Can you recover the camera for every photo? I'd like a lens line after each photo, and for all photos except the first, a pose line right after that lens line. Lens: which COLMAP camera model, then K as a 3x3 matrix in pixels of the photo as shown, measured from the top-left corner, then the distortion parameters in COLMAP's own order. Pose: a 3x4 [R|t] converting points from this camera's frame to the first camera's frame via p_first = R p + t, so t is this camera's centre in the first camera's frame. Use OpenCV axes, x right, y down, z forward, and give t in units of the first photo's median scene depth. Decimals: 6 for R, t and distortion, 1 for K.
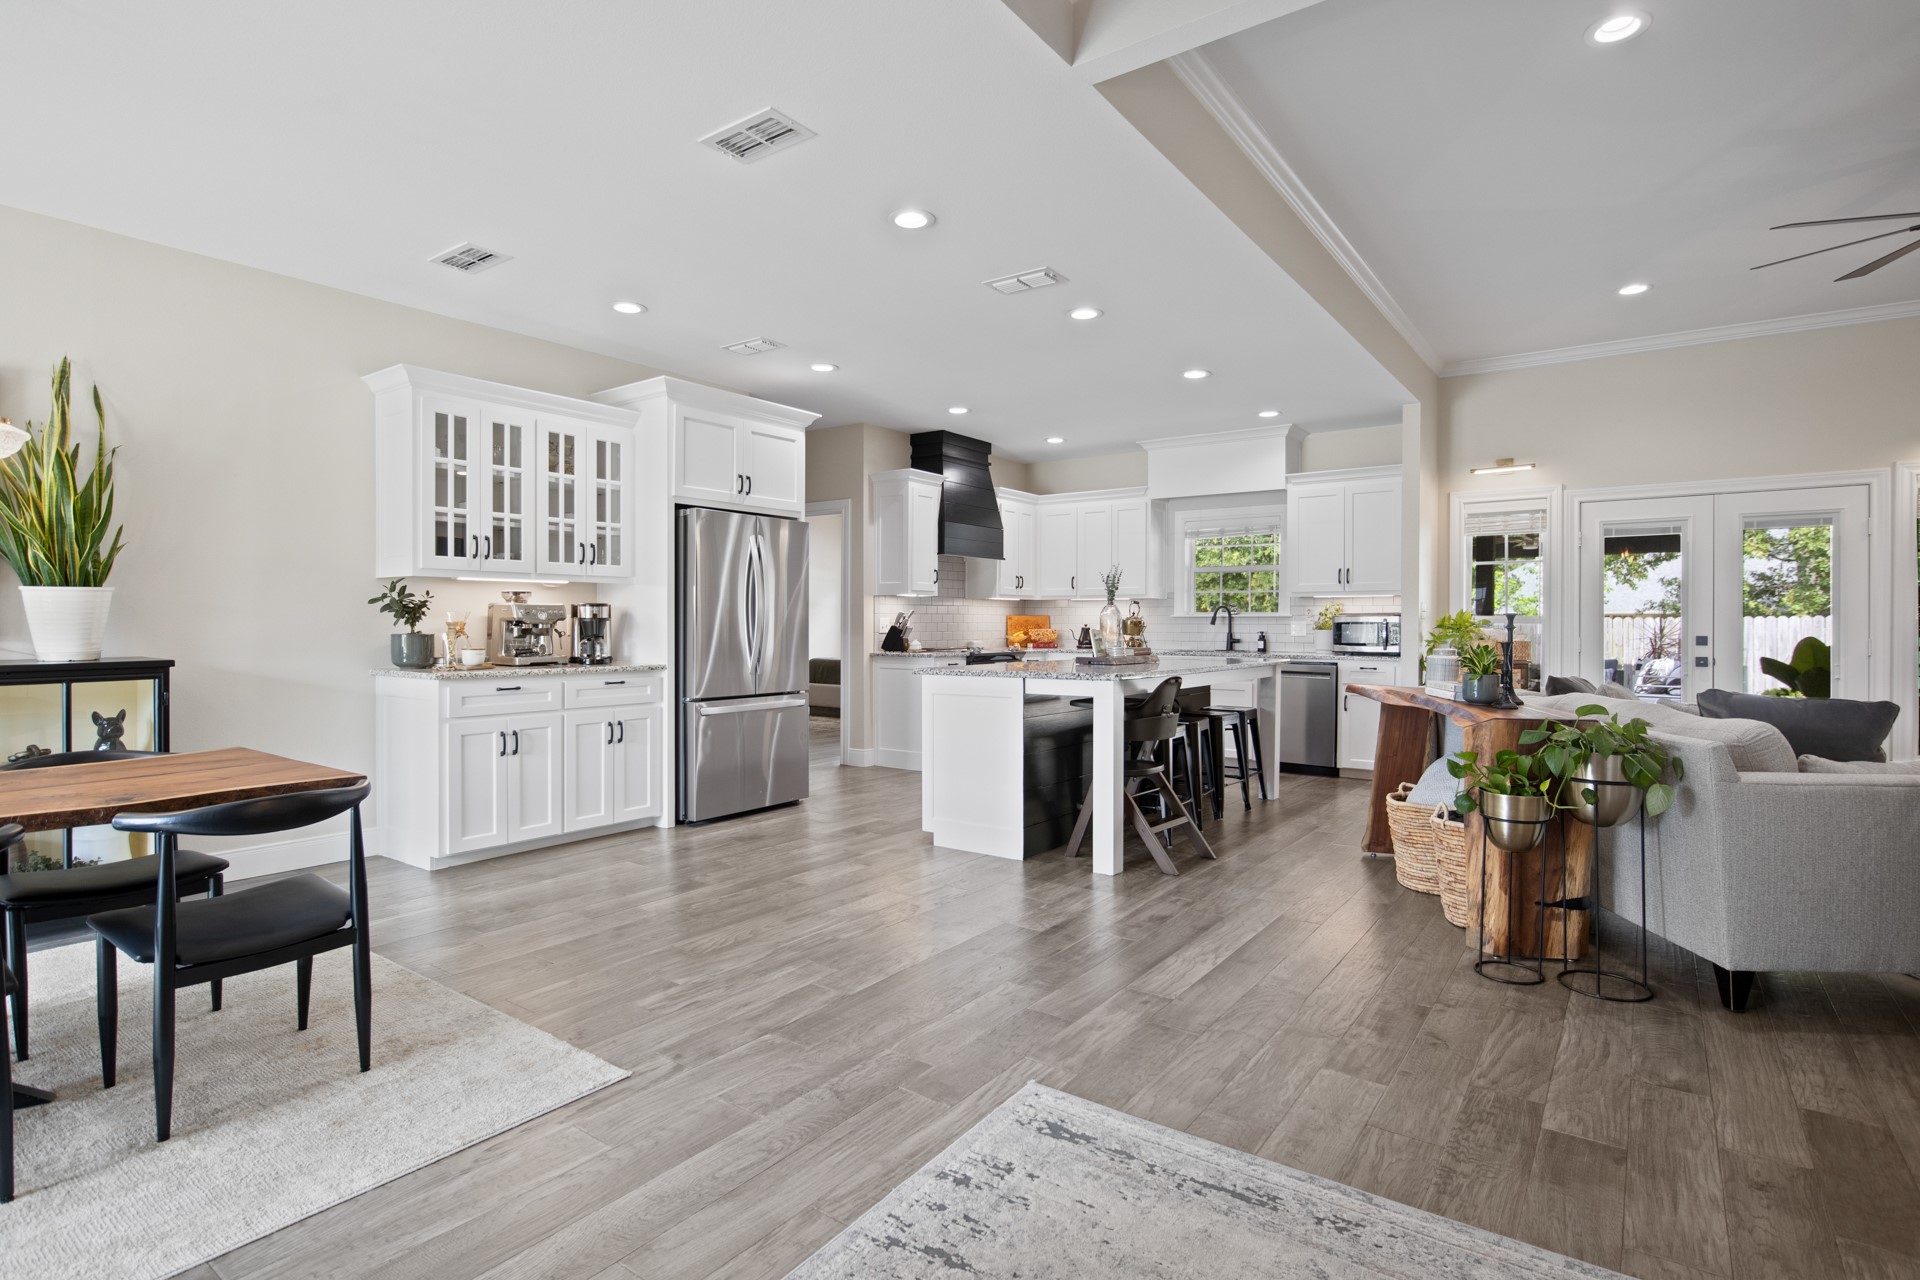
lens RADIAL K [[973.6, 0, 957.6], [0, 973.6, 619.6], [0, 0, 1]] dist [-0.019866, 0.011337]
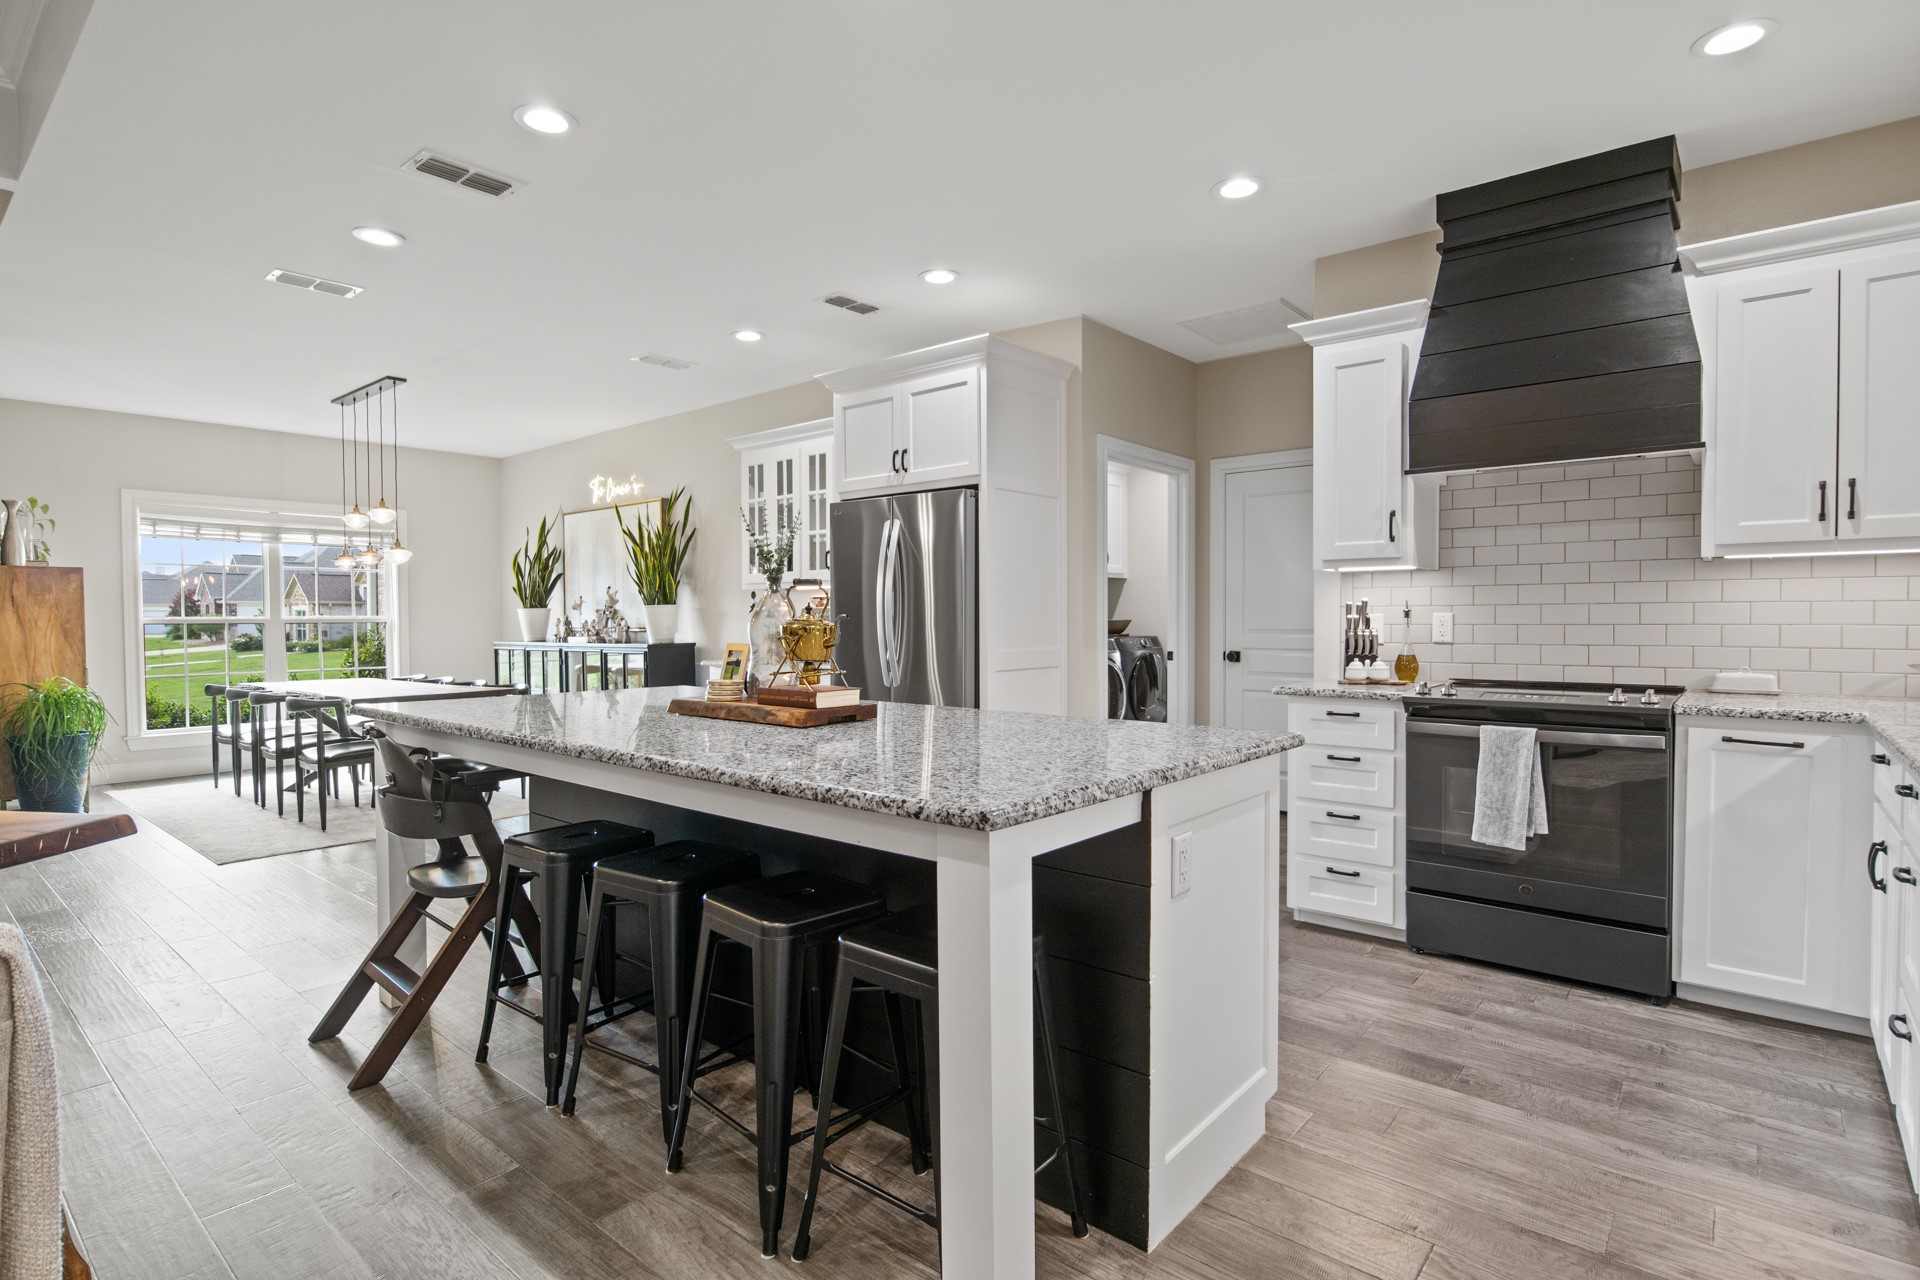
lens RADIAL K [[955.2, 0, 960.0], [0, 955.2, 640.0], [0, 0, 1]] dist [-0.004357, -0.002279]
pose [[-0.060385, 0.023683, -0.997894, 1.039550], [0.006571, 0.999706, 0.023328, -0.003750], [0.998154, -0.005148, -0.060523, 1.864857]]
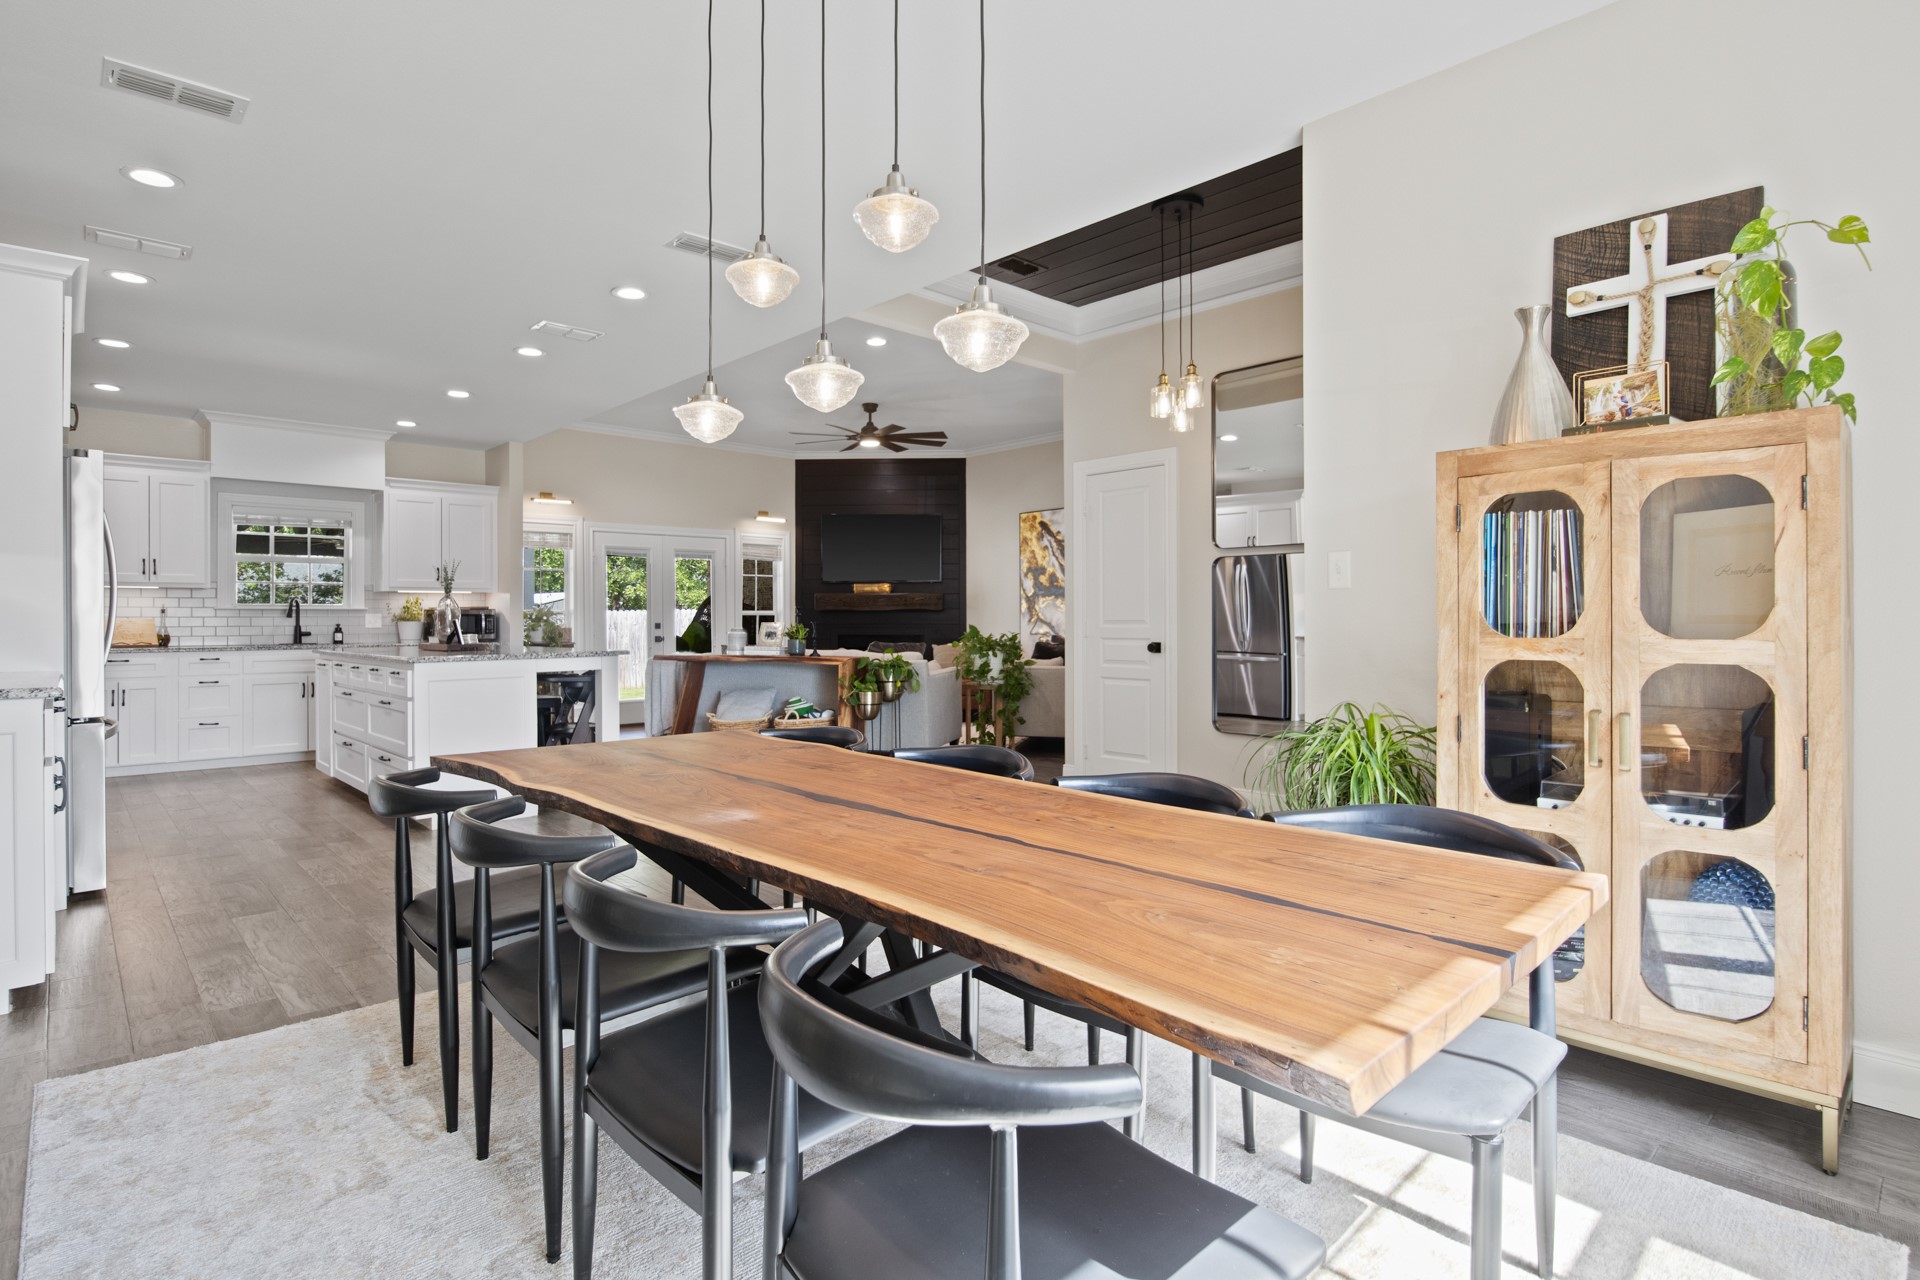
lens RADIAL K [[960.7, 0, 963.1], [0, 960.7, 619.7], [0, 0, 1]] dist [-0.006570, -0.001040]
pose [[0.175929, -0.002824, 0.984399, -1.341549], [0.002046, 0.999995, 0.002503, 0.015448], [-0.984401, 0.001574, 0.175934, 0.396390]]
